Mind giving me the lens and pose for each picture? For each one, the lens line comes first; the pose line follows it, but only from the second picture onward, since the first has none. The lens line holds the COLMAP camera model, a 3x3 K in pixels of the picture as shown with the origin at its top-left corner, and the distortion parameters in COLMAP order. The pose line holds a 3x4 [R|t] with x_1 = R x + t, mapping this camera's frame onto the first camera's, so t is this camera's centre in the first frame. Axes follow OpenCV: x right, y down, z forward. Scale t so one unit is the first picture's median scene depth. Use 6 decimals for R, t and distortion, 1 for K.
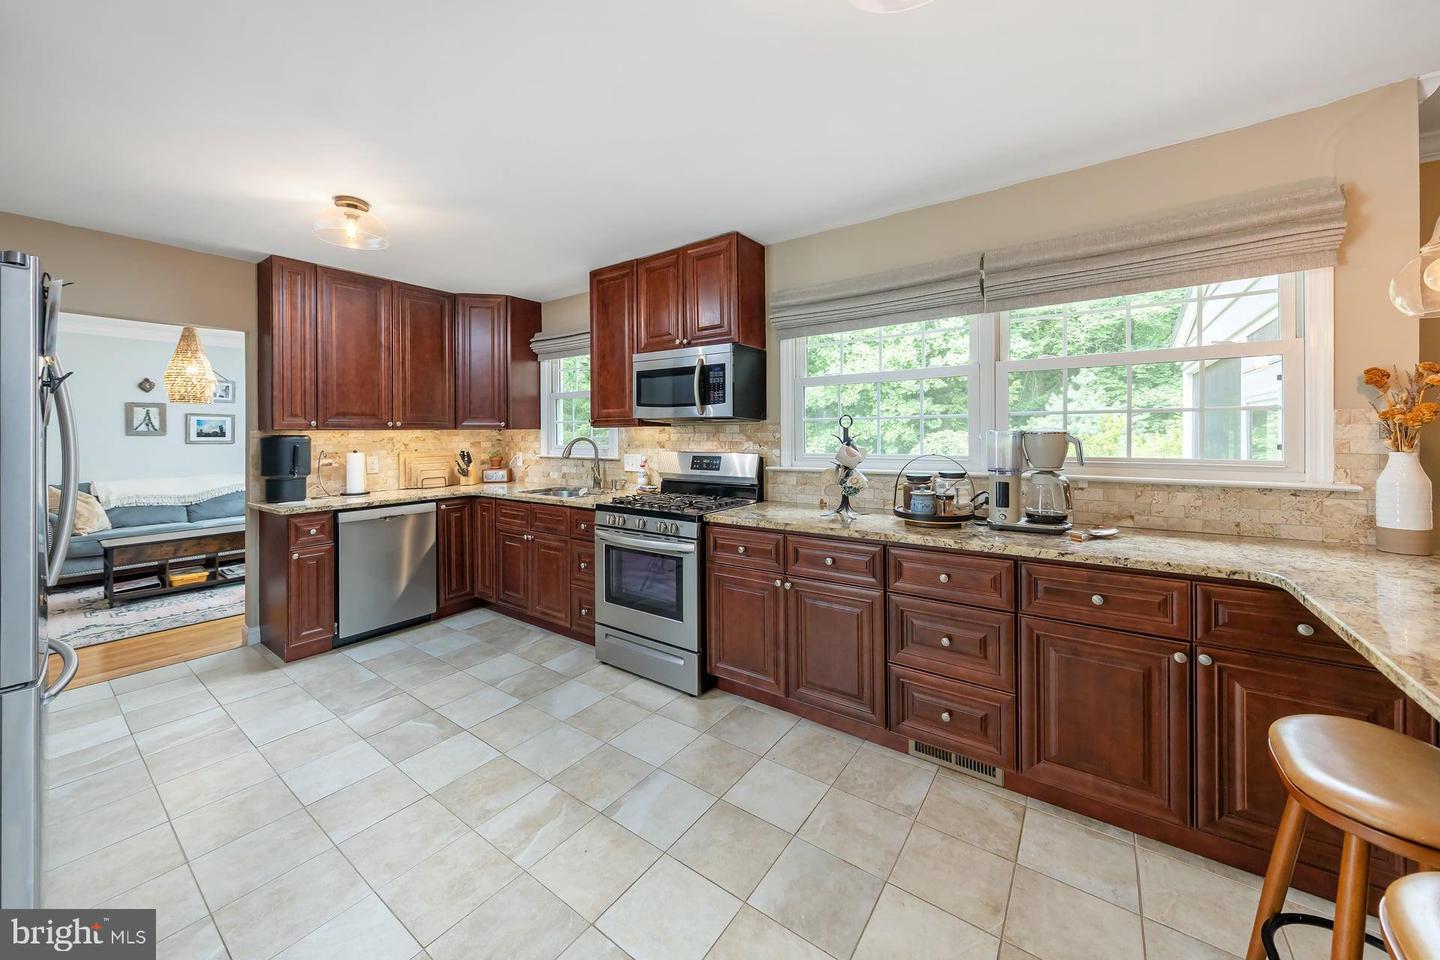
lens RADIAL K [[543.6, 0, 700.2], [0, 543.6, 427.4], [0, 0, 1]] dist [0.001475, 0.000267]
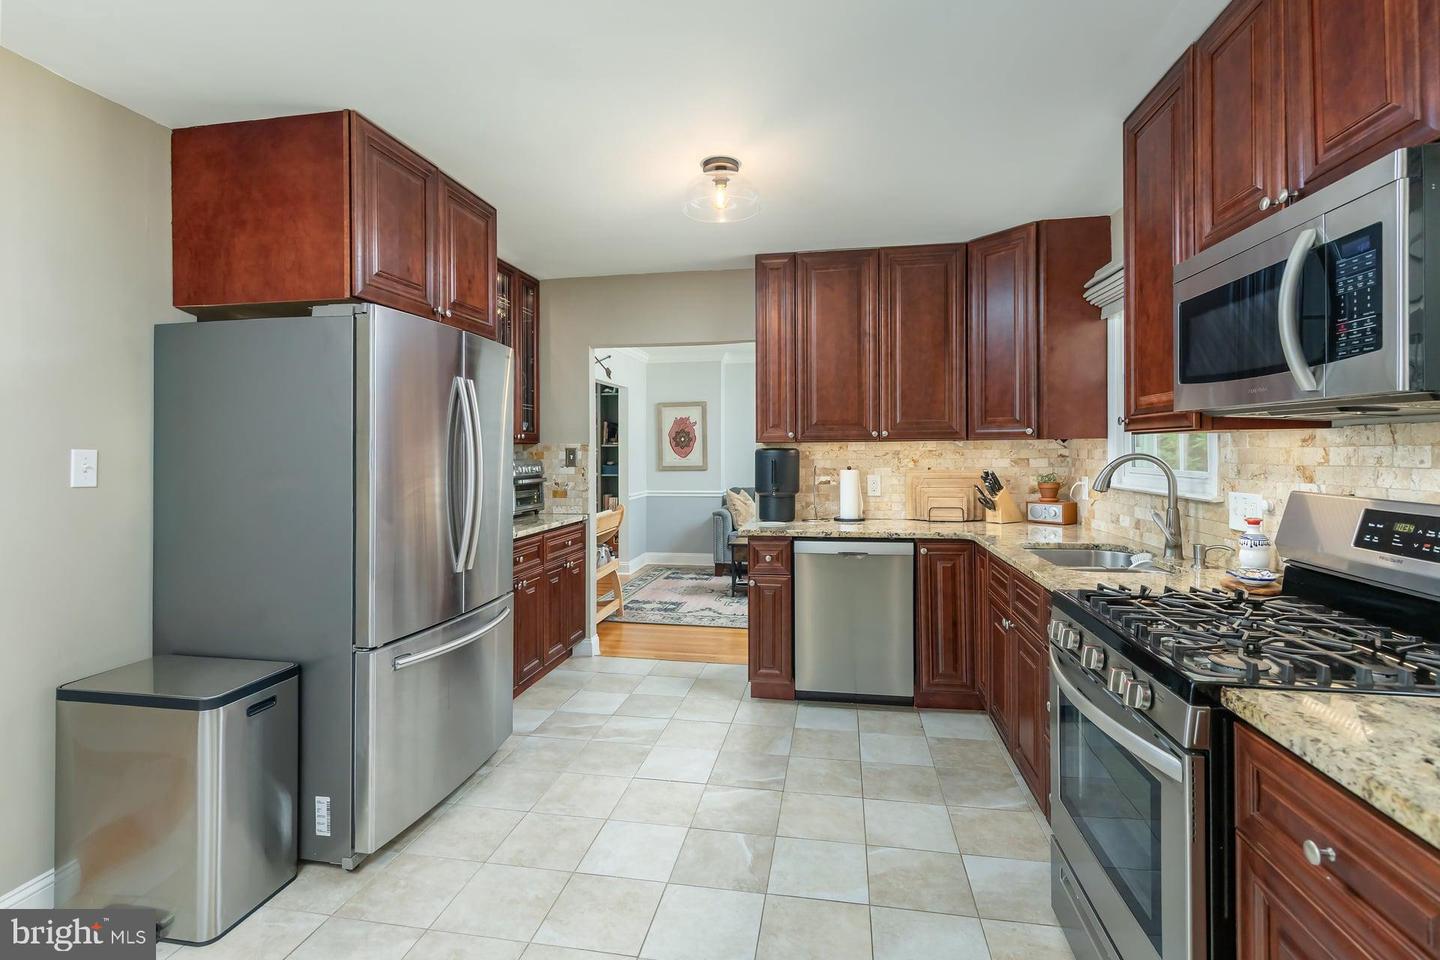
lens RADIAL K [[654.5, 0, 711.2], [0, 654.5, 446.8], [0, 0, 1]] dist [0.000394, -0.000362]
pose [[0.440825, 0.000177, -0.897593, 0.172846], [0.012794, 0.999897, 0.006481, 0.003019], [0.897502, -0.014341, 0.440777, 0.402208]]
